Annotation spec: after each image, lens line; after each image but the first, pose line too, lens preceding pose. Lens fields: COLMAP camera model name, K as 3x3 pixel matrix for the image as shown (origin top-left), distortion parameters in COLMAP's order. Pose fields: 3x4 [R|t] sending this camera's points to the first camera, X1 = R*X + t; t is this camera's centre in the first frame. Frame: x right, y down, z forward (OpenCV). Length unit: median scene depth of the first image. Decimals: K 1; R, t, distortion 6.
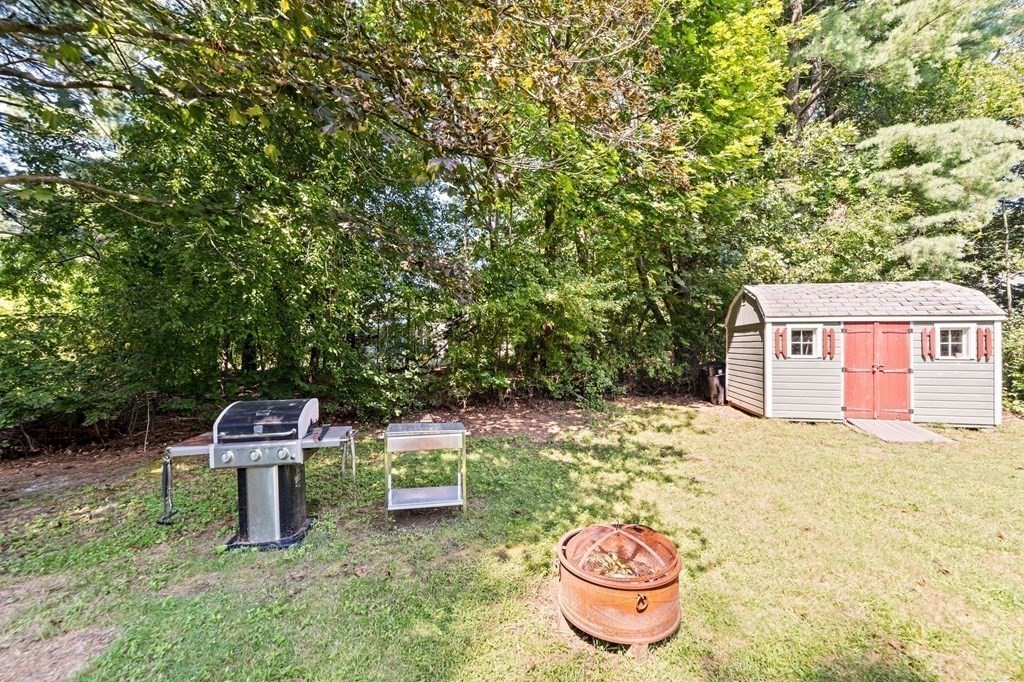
lens RADIAL K [[401.8, 0, 511.8], [0, 401.8, 344.8], [0, 0, 1]] dist [-0.020061, 0.007556]
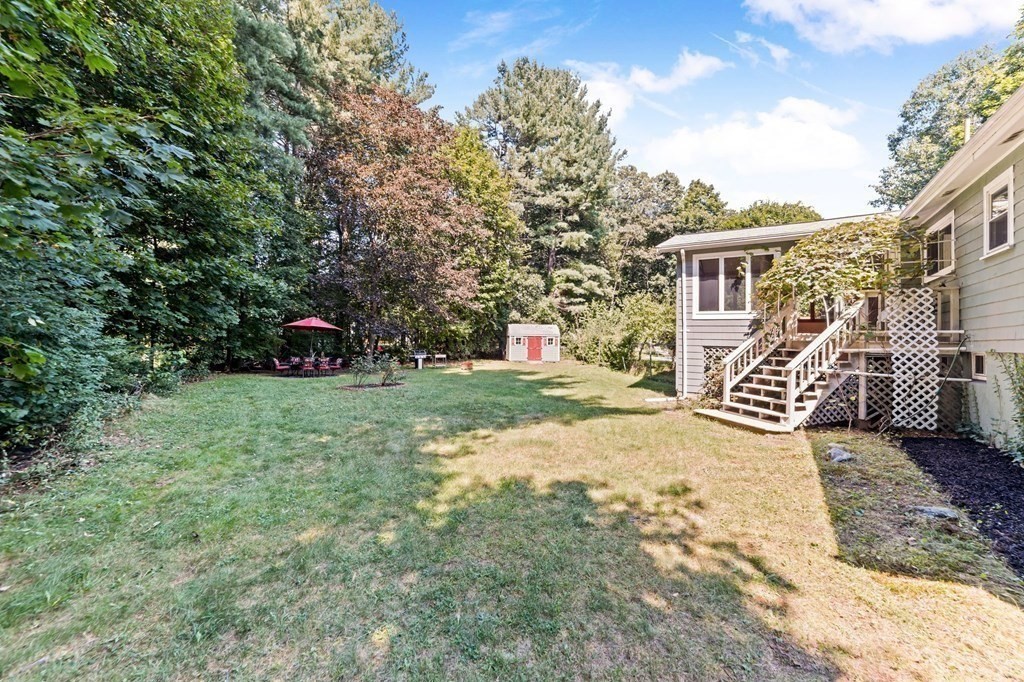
lens RADIAL K [[401.8, 0, 511.8], [0, 401.8, 344.8], [0, 0, 1]] dist [-0.020061, 0.007556]
pose [[0.949902, 0.004922, 0.312509, -0.537835], [-0.011681, 0.999736, 0.019761, -0.046461], [-0.312330, -0.022421, 0.949709, -2.645001]]
